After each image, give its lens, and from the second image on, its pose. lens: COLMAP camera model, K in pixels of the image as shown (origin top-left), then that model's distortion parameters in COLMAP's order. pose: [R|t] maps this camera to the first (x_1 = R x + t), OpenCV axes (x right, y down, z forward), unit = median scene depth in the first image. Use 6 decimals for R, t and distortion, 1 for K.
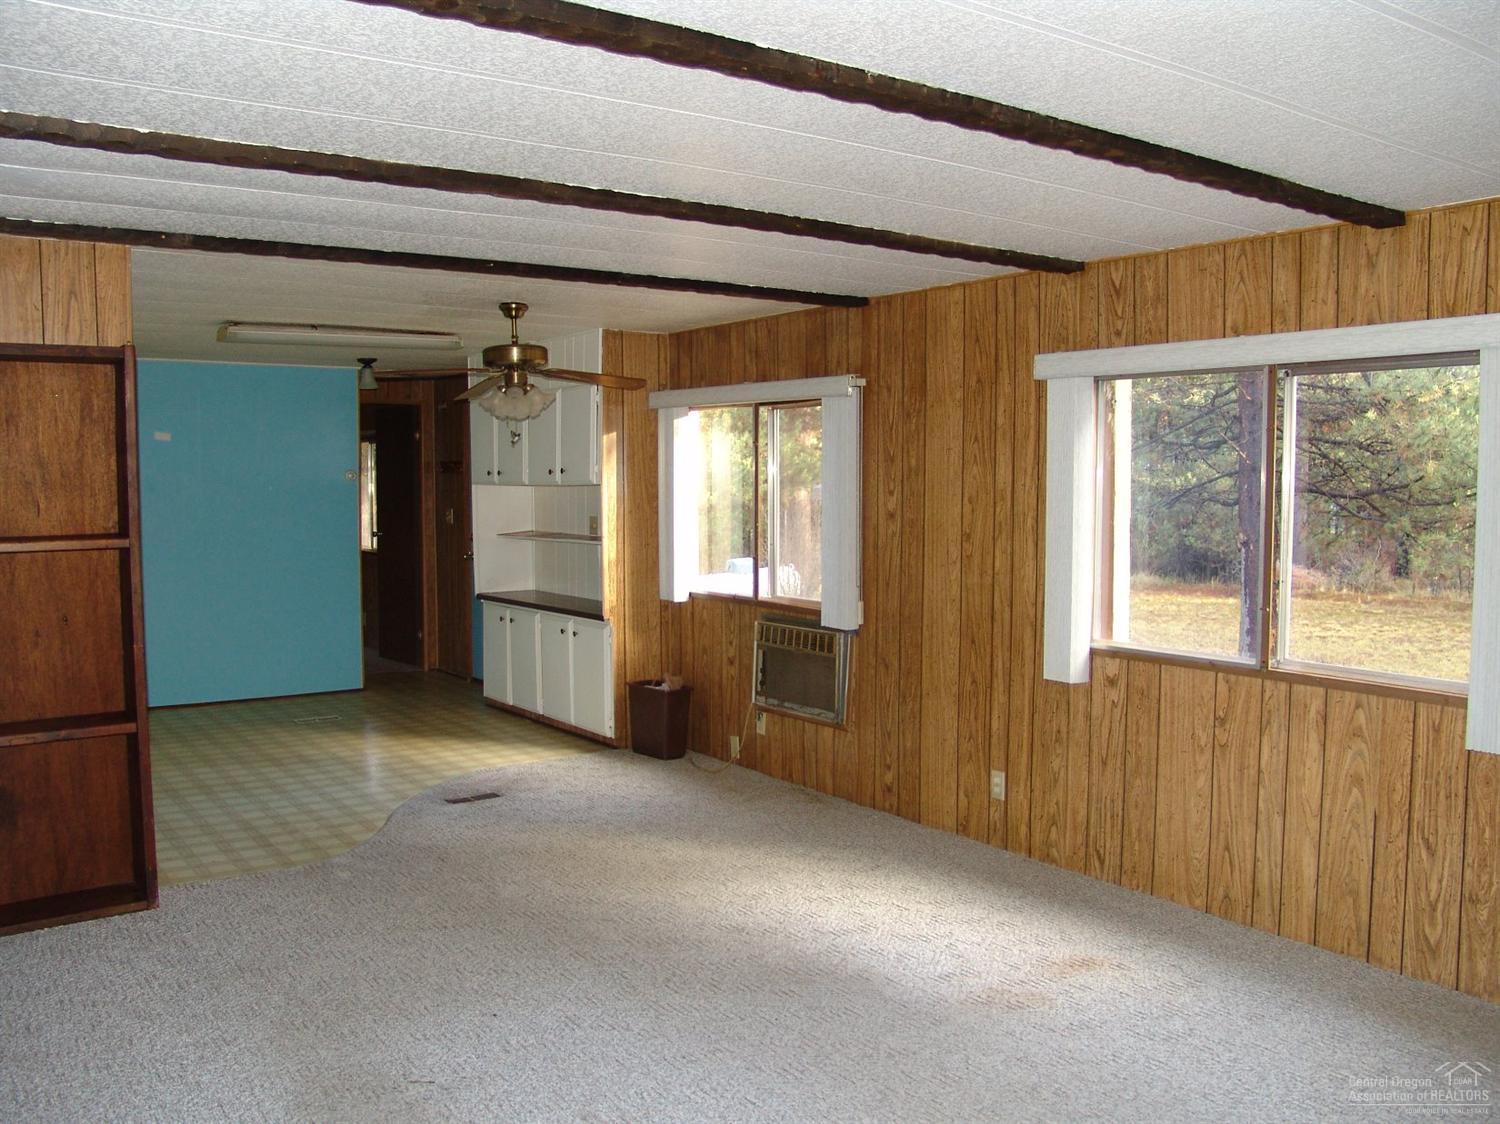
lens RADIAL K [[1290.4, 0, 751.9], [0, 1290.4, 564.0], [0, 0, 1]] dist [-0.152195, 0.153538]
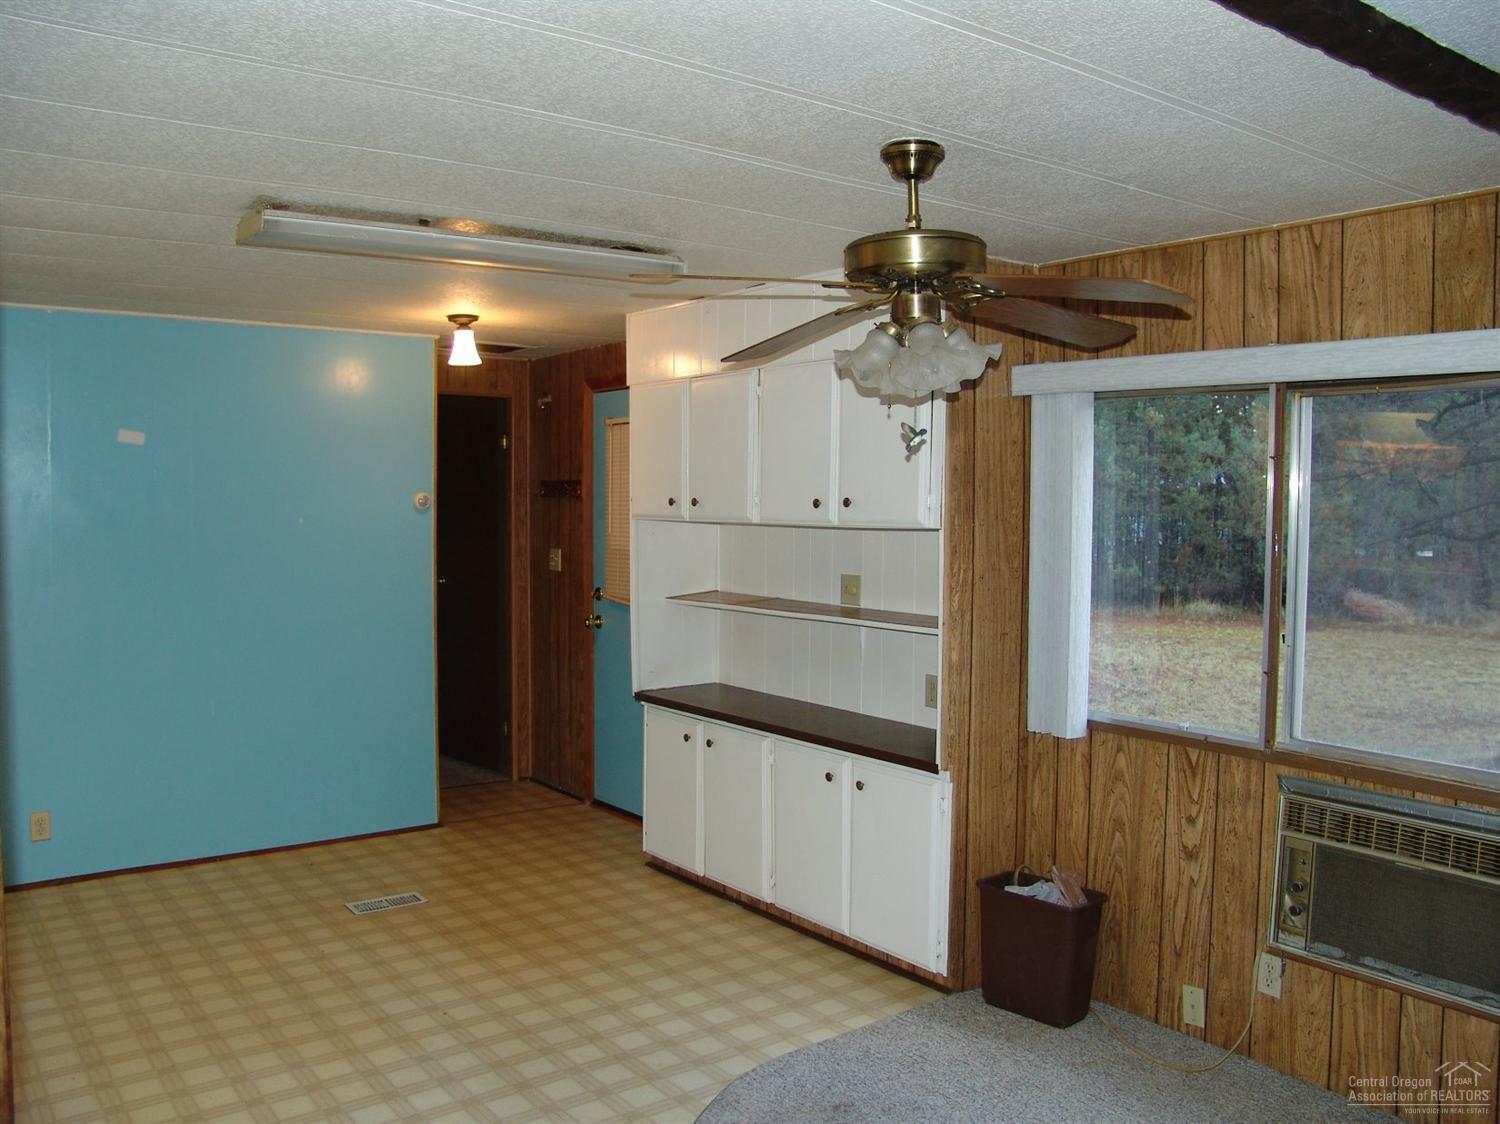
lens RADIAL K [[1290.4, 0, 751.9], [0, 1290.4, 564.0], [0, 0, 1]] dist [-0.152195, 0.153538]
pose [[0.999831, 0.005308, 0.017576, -0.203539], [-0.005090, 0.999910, -0.012402, -0.038633], [-0.017640, 0.012310, 0.999769, 0.439711]]
